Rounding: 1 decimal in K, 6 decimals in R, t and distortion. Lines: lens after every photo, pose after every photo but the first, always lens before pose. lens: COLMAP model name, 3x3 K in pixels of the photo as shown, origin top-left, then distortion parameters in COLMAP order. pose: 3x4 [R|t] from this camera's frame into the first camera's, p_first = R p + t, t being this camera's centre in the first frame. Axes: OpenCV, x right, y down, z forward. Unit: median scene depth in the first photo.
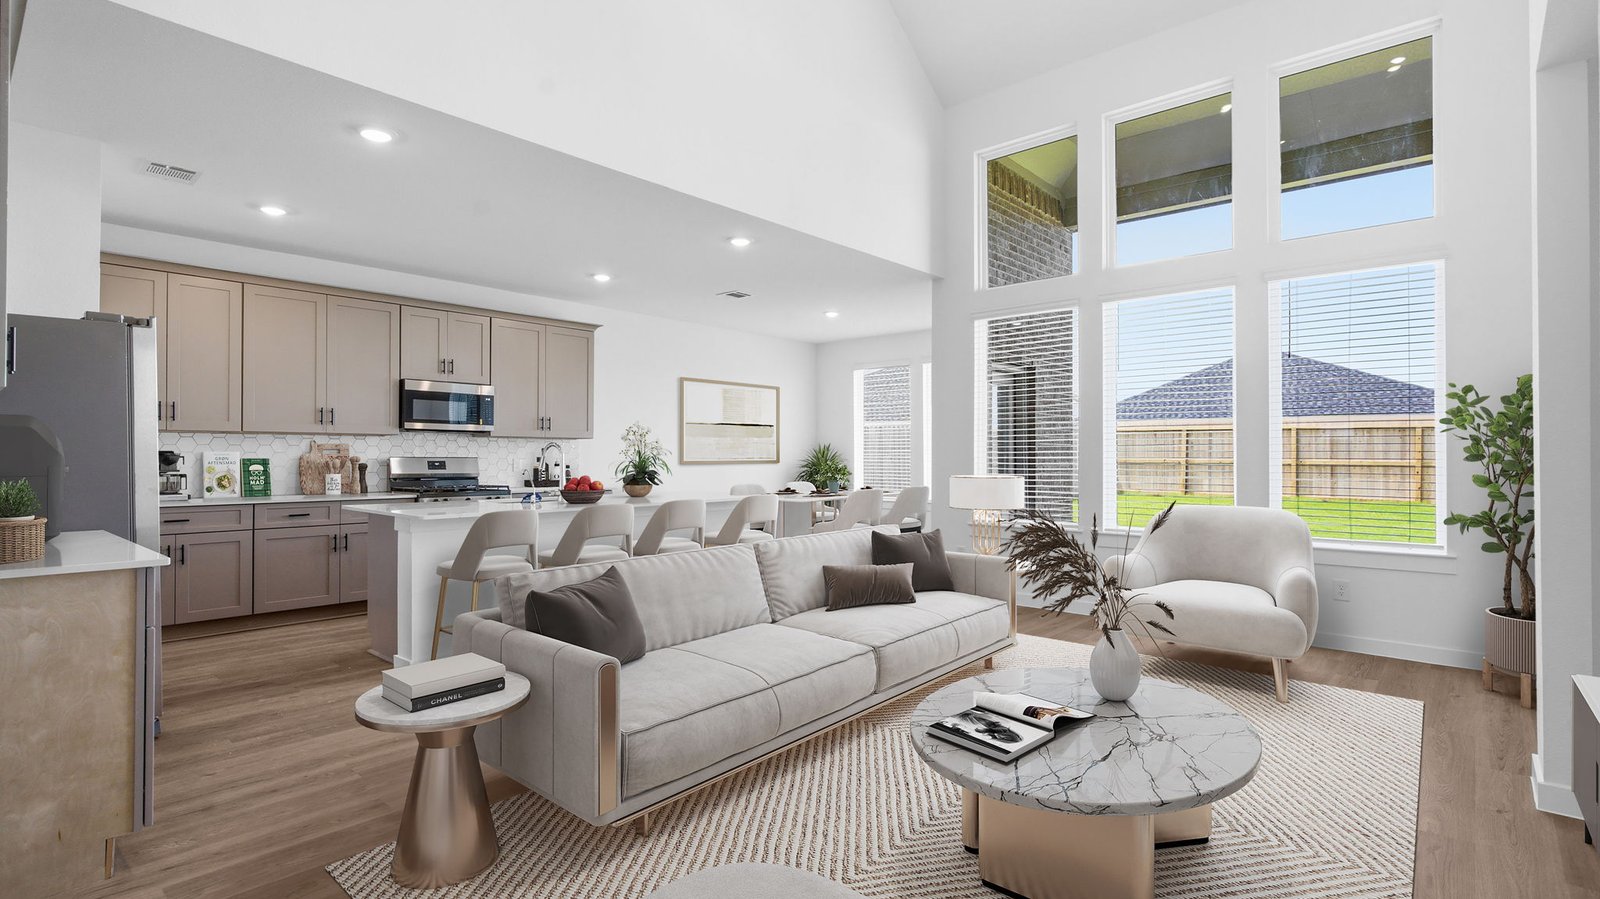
lens RADIAL K [[760.0, 0, 800.0], [0, 760.0, 449.5], [0, 0, 1]] dist [-0.000969, -0.000321]
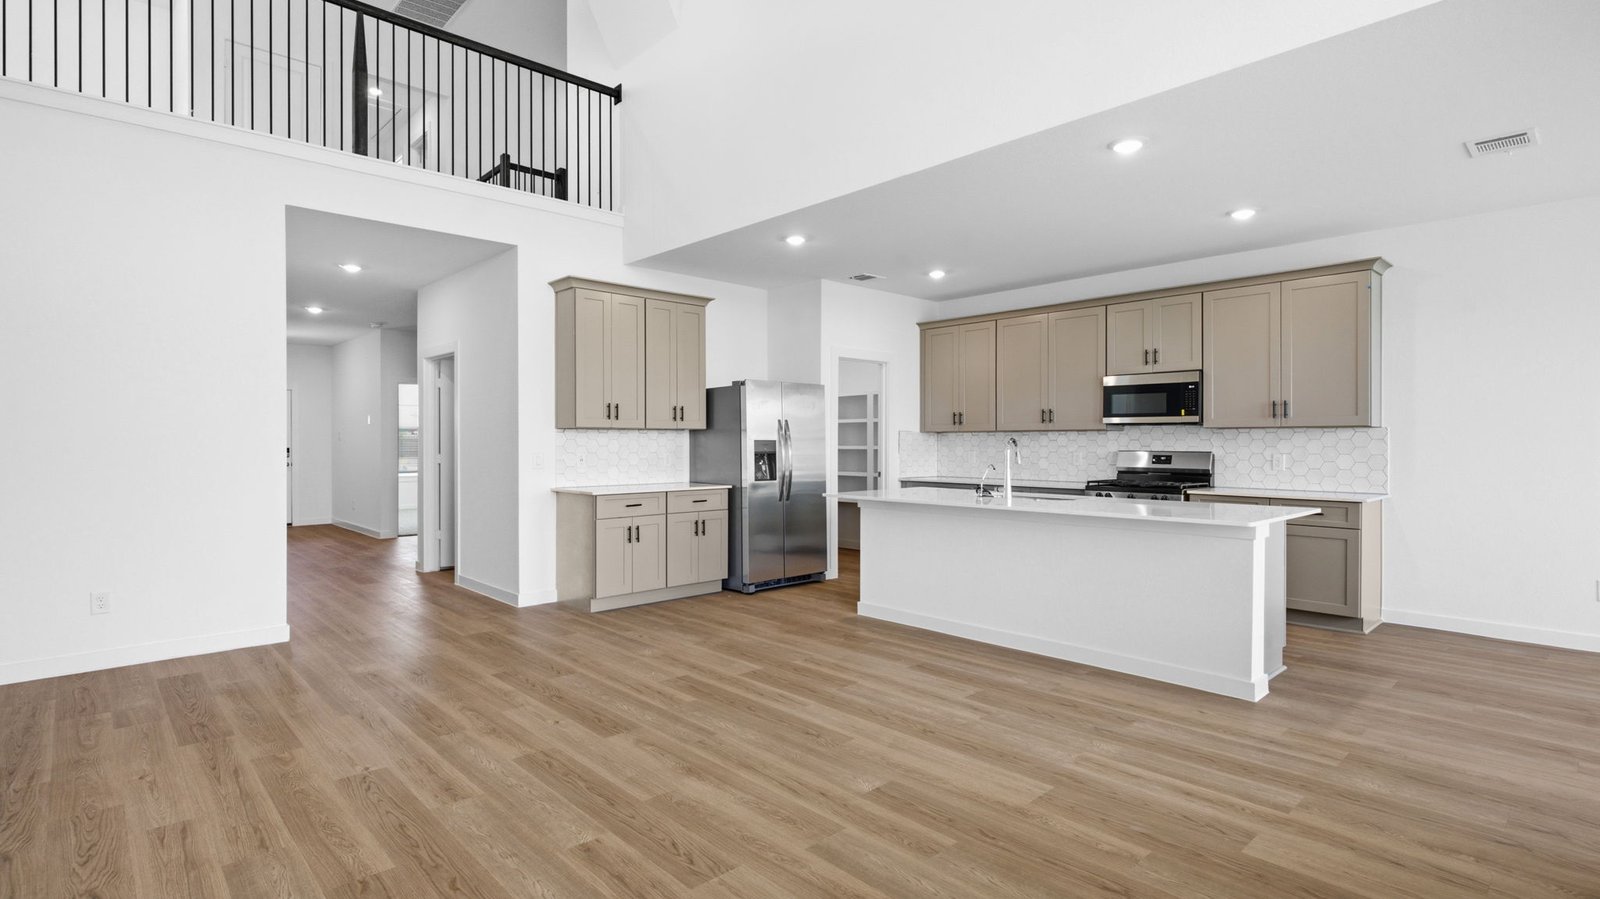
lens RADIAL K [[760.0, 0, 800.0], [0, 760.0, 449.5], [0, 0, 1]] dist [-0.000969, -0.000321]
pose [[-0.086434, 0.002583, -0.996254, 0.554423], [0.006919, 0.999974, 0.001992, 0.002422], [0.996234, -0.006720, -0.086449, 0.678712]]
